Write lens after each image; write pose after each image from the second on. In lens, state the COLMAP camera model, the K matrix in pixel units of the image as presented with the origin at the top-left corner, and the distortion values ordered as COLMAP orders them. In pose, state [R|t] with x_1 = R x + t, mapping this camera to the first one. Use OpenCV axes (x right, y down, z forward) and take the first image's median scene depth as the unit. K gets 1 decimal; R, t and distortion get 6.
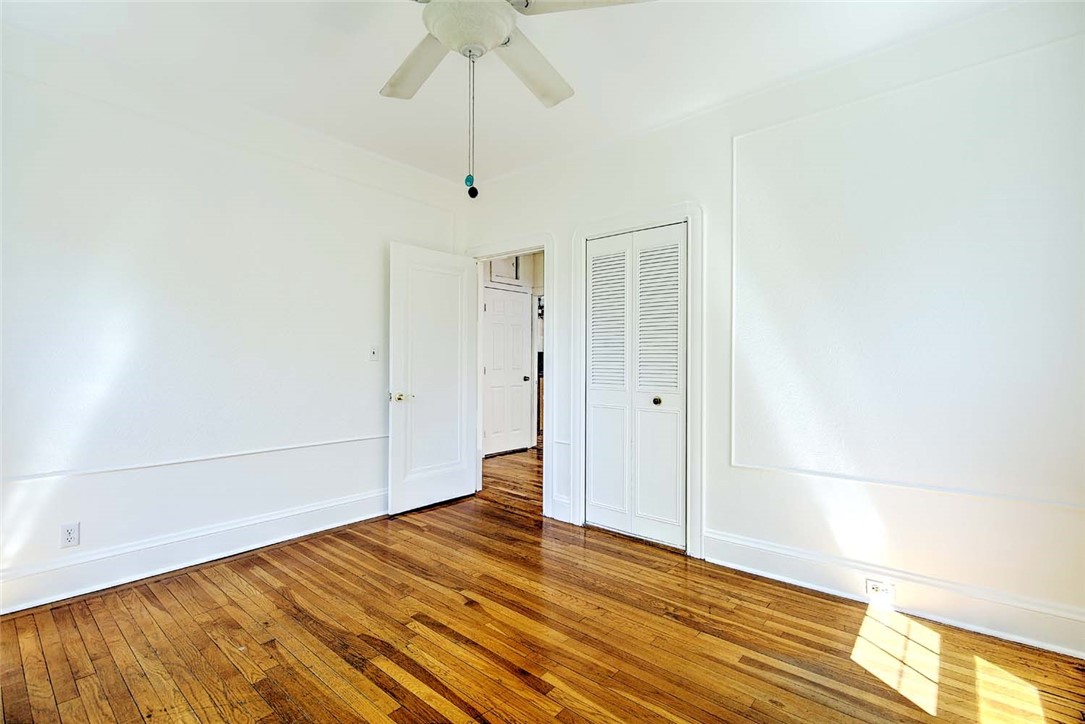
lens RADIAL K [[468.3, 0, 542.6], [0, 468.3, 362.4], [0, 0, 1]] dist [-0.002871, -0.000220]
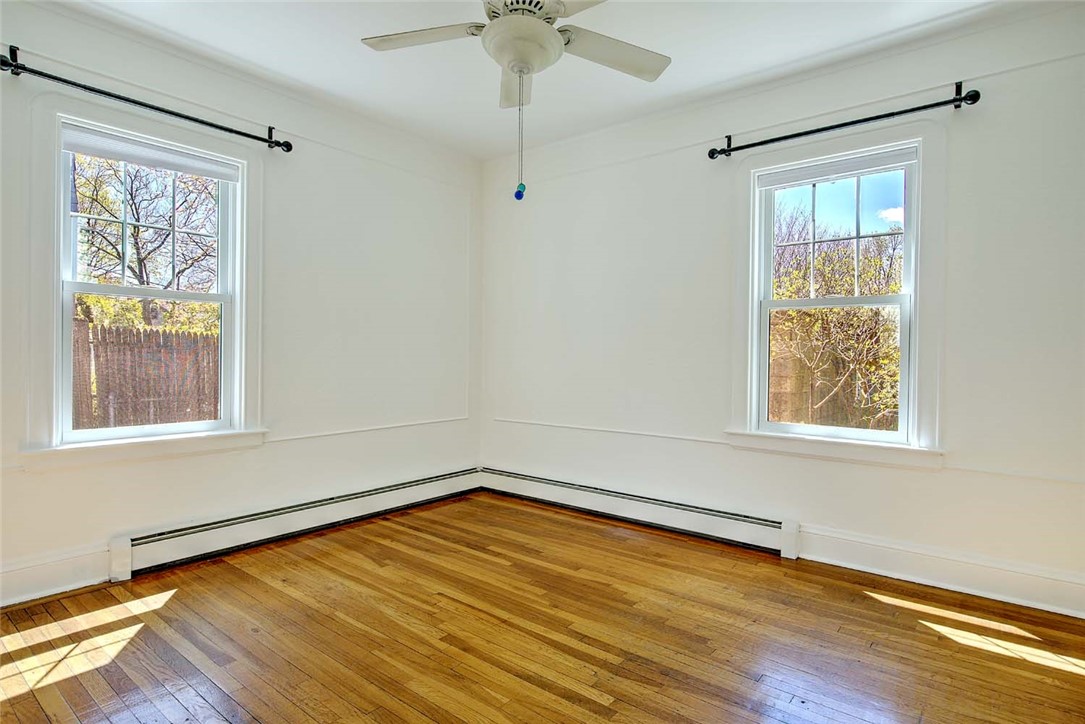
lens RADIAL K [[579.9, 0, 544.8], [0, 579.9, 360.4], [0, 0, 1]] dist [0.005159, 0.000319]
pose [[-0.999486, -0.012508, -0.029529, -0.158493], [-0.012680, 0.999904, 0.005631, 0.015836], [0.029456, 0.006002, -0.999548, 2.119419]]
